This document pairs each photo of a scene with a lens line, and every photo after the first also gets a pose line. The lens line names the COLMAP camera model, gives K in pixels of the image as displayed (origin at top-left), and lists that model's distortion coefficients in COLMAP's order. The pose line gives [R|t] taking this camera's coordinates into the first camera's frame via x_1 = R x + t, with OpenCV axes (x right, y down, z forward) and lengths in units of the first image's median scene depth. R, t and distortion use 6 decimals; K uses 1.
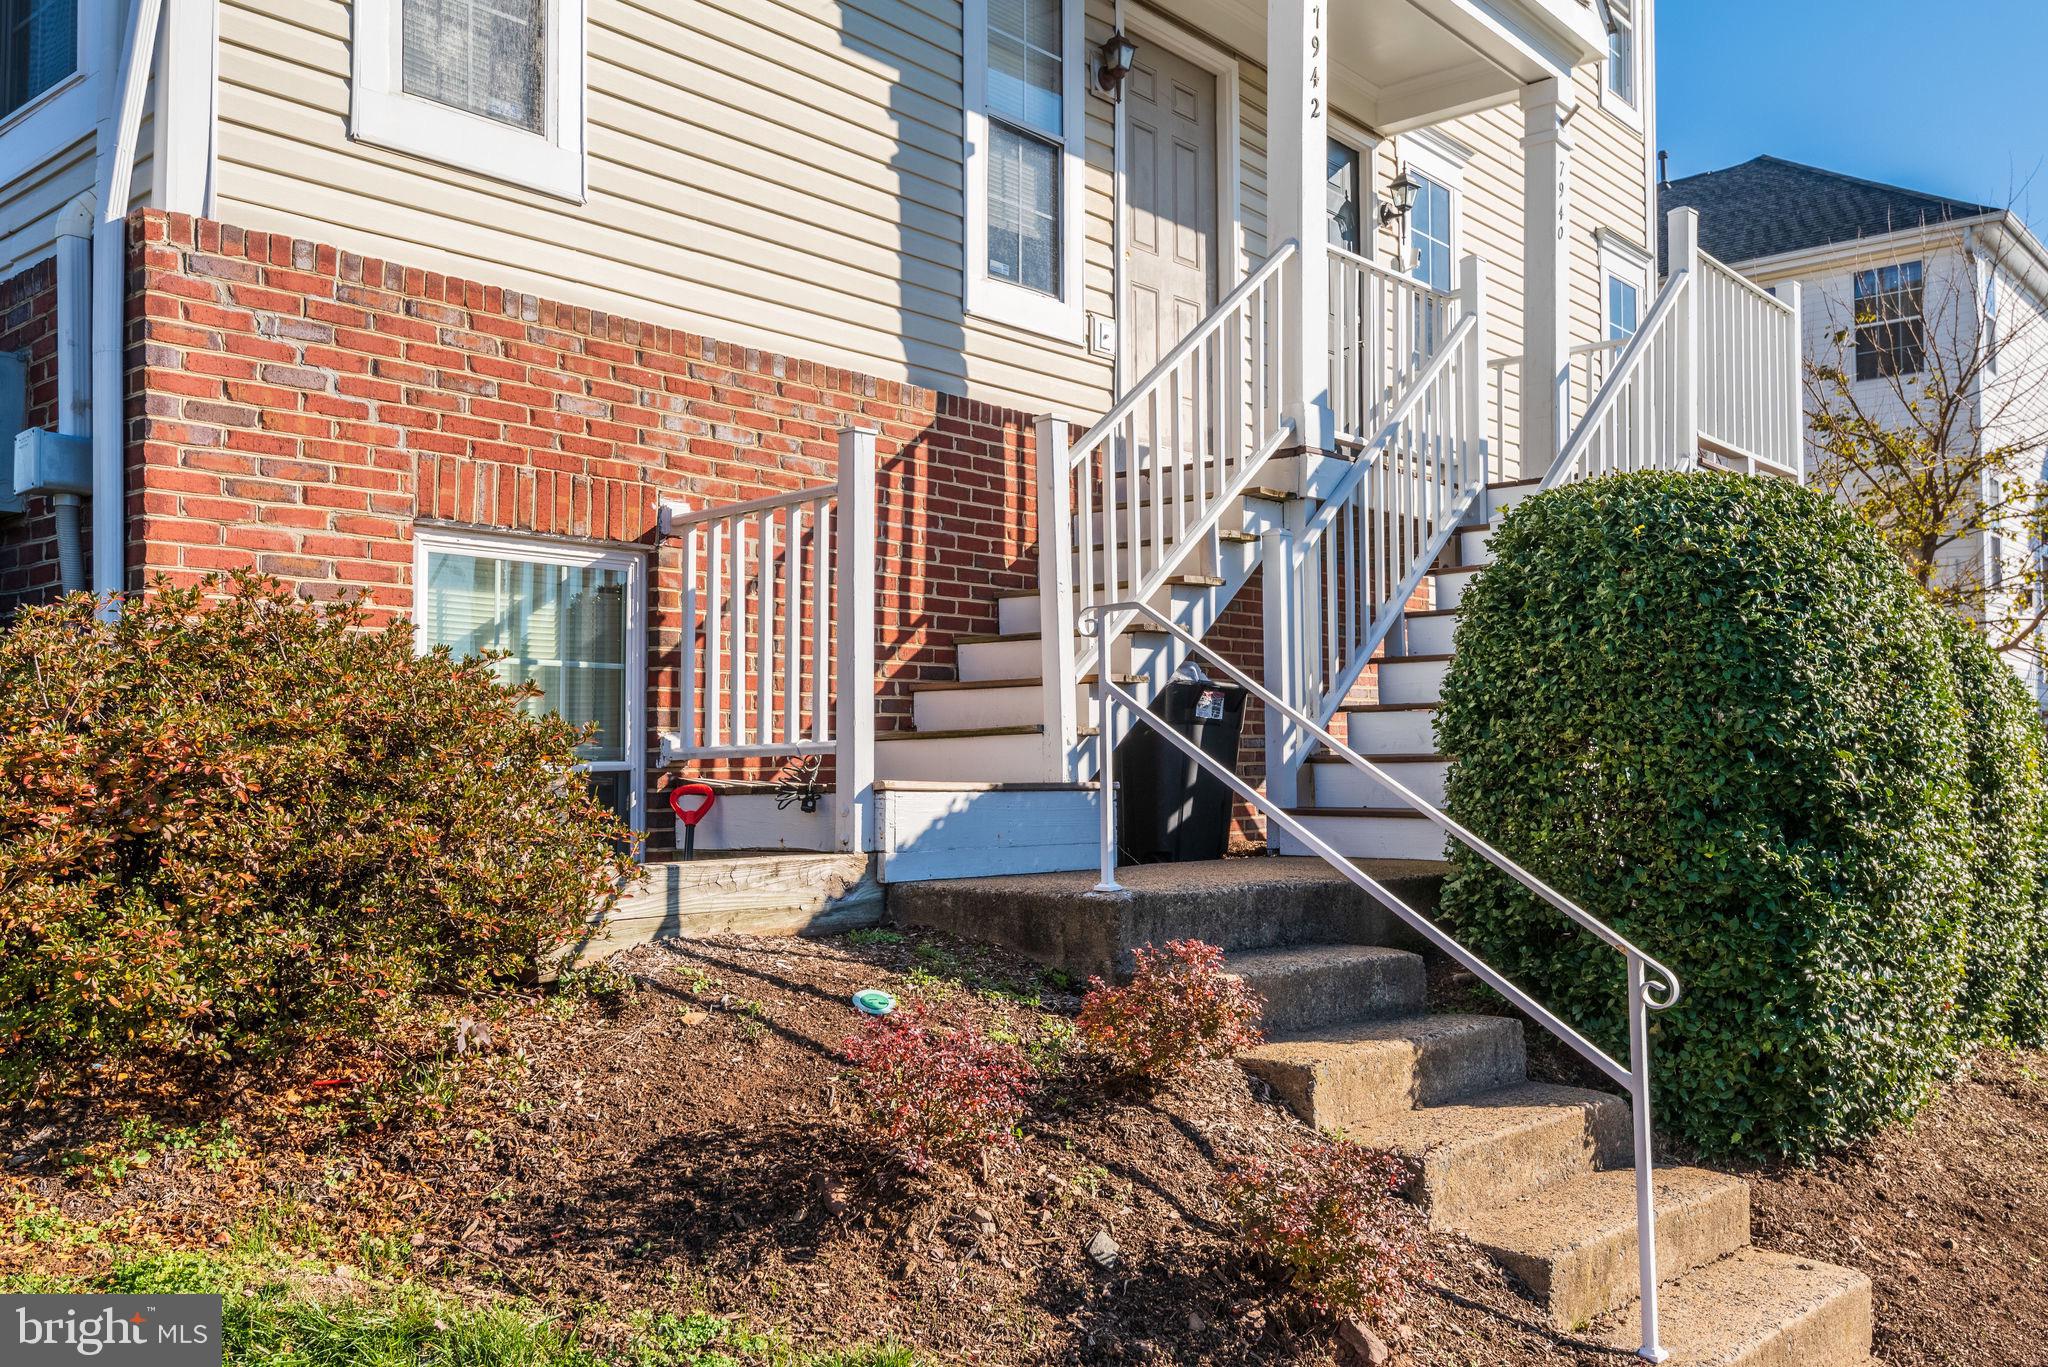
lens RADIAL K [[1760.8, 0, 1027.7], [0, 1760.8, 696.6], [0, 0, 1]] dist [0.024075, 0.003383]
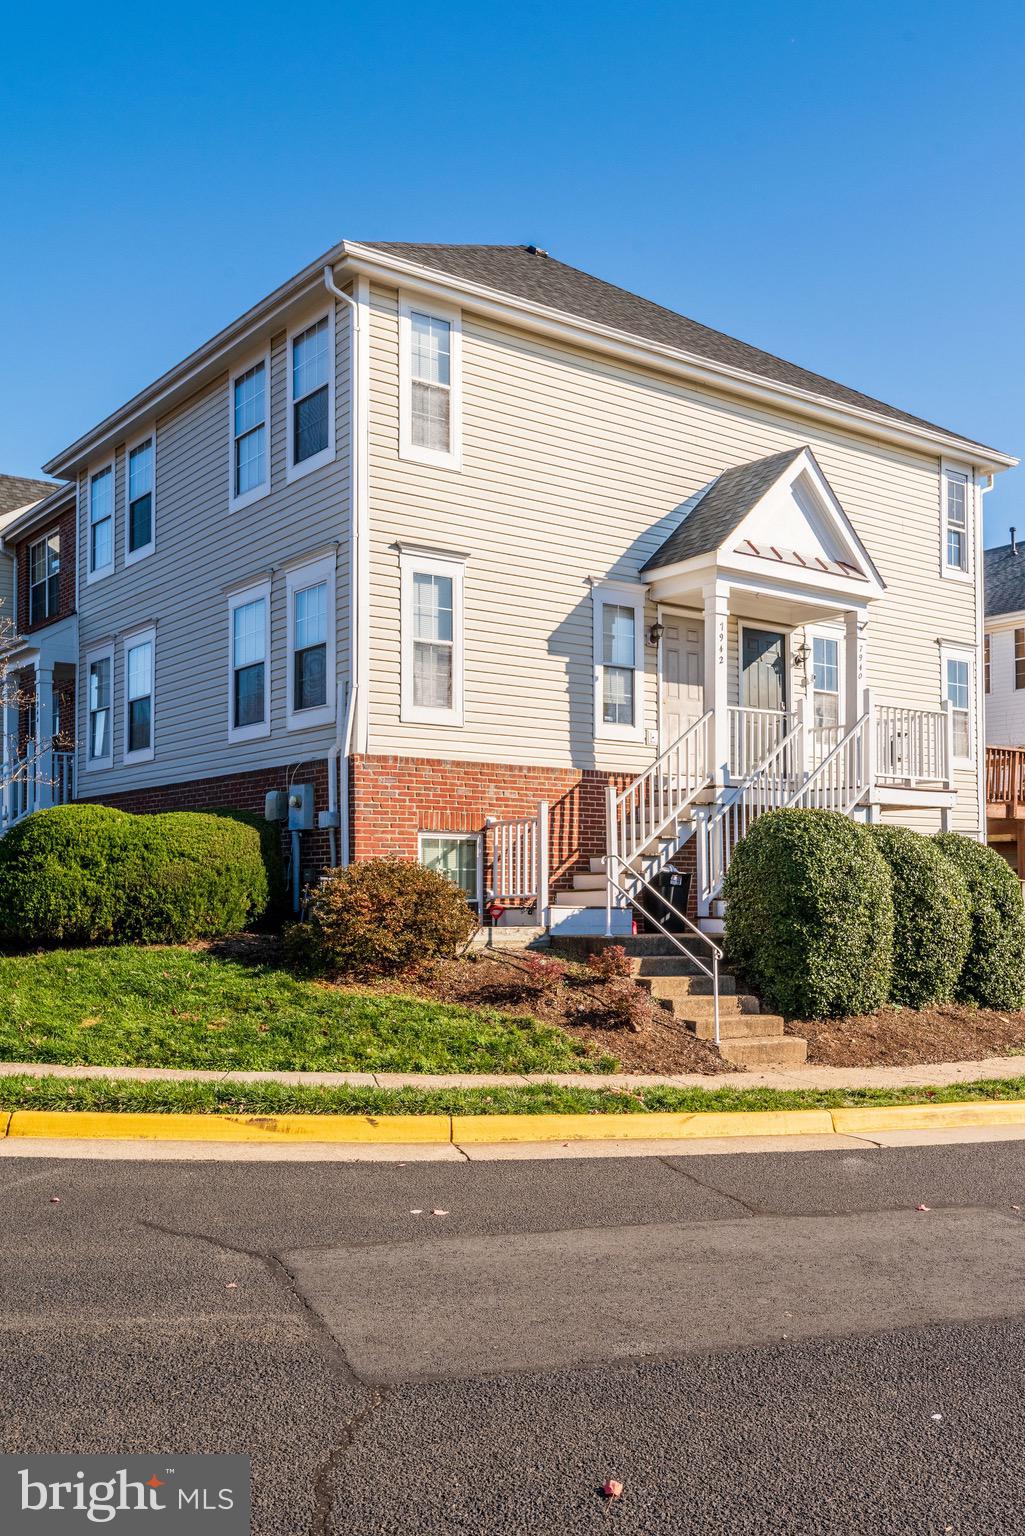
lens RADIAL K [[1508.5, 0, 457.2], [0, 1508.5, 823.1], [0, 0, 1]] dist [0.012941, 0.000000]
pose [[0.972475, -0.007852, -0.232876, 0.411569], [0.005650, 0.999933, -0.010119, -0.080162], [0.232940, 0.008525, 0.972454, -1.830648]]
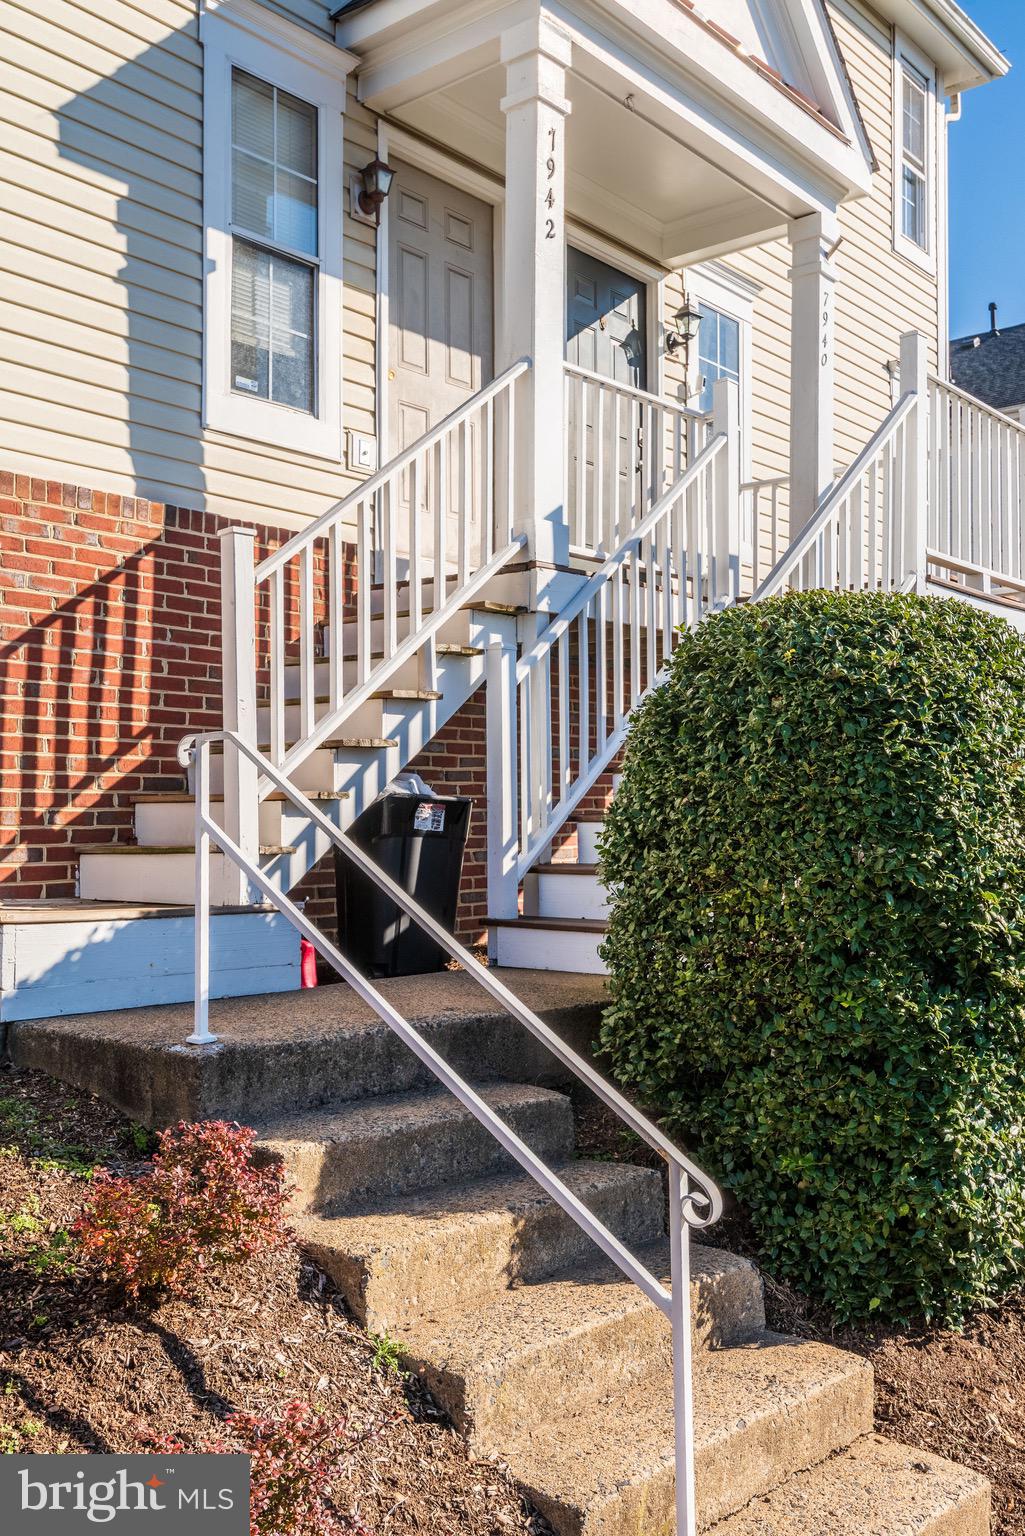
lens RADIAL K [[1459.1, 0, 514.4], [0, 1459.1, 777.7], [0, 0, 1]] dist [0.015768, 0.000000]
pose [[0.999945, 0.003663, 0.009876, 0.180537], [-0.003766, 0.999938, 0.010432, -0.033719], [-0.009837, -0.010468, 0.999897, 0.205420]]
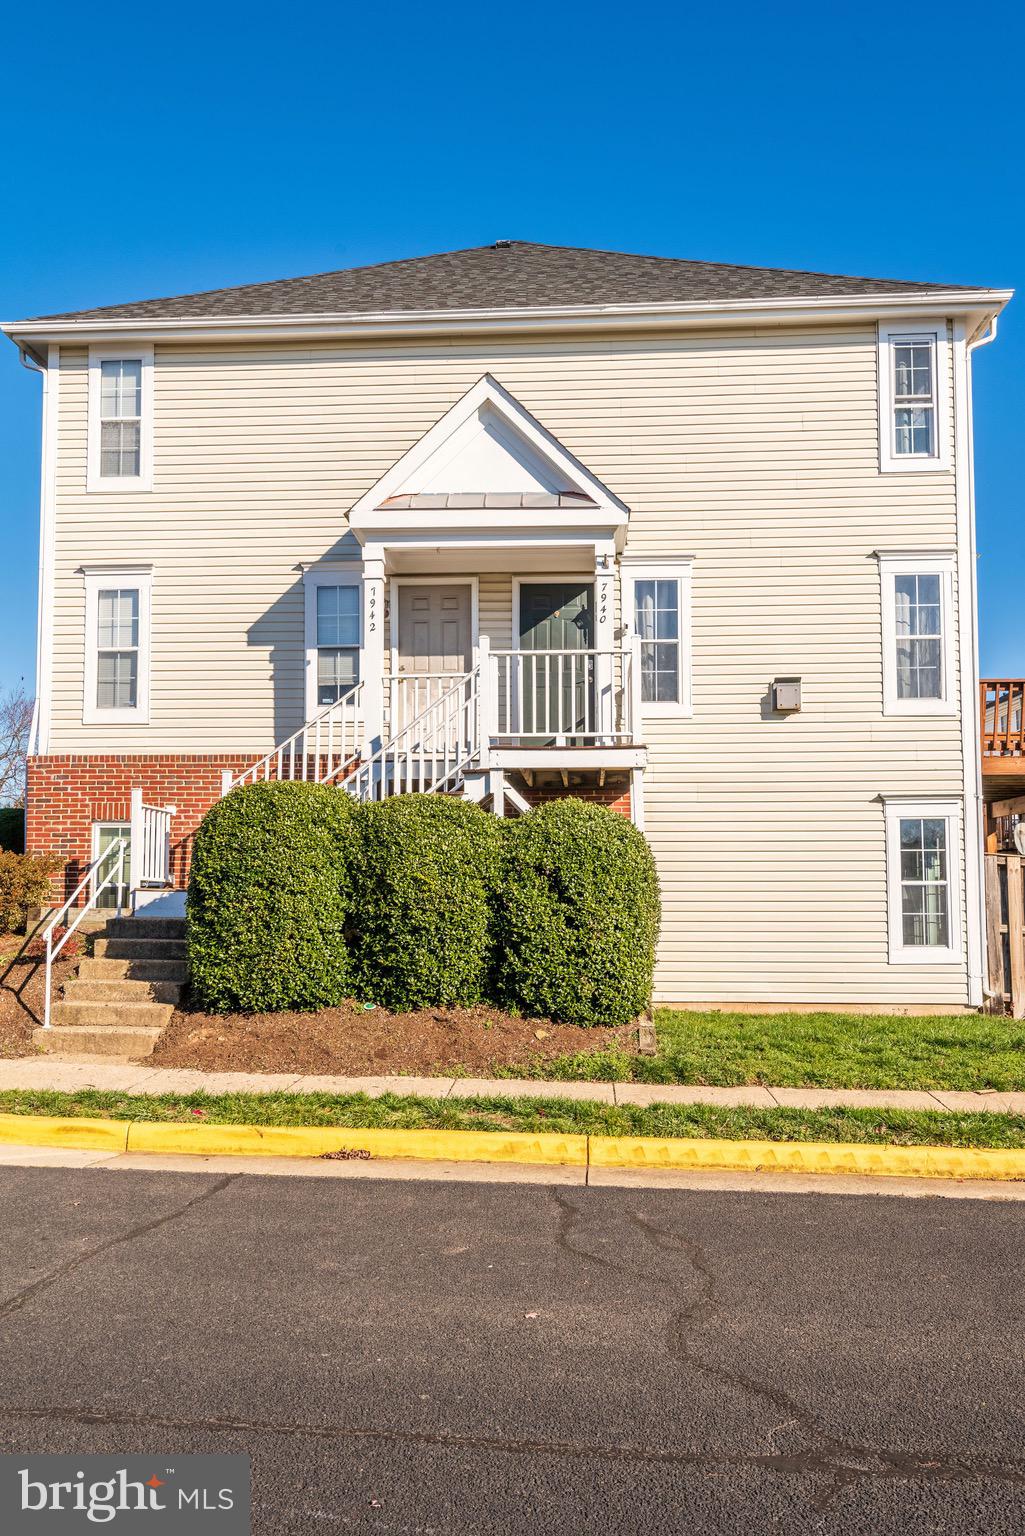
lens RADIAL K [[1206.3, 0, 409.5], [0, 1206.3, 793.2], [0, 0, 1]] dist [0.021604, -0.013200]
pose [[0.554825, -0.068643, -0.829131, 2.167919], [0.025604, 0.997527, -0.065450, 0.031072], [0.831573, 0.015084, 0.555210, 0.108473]]
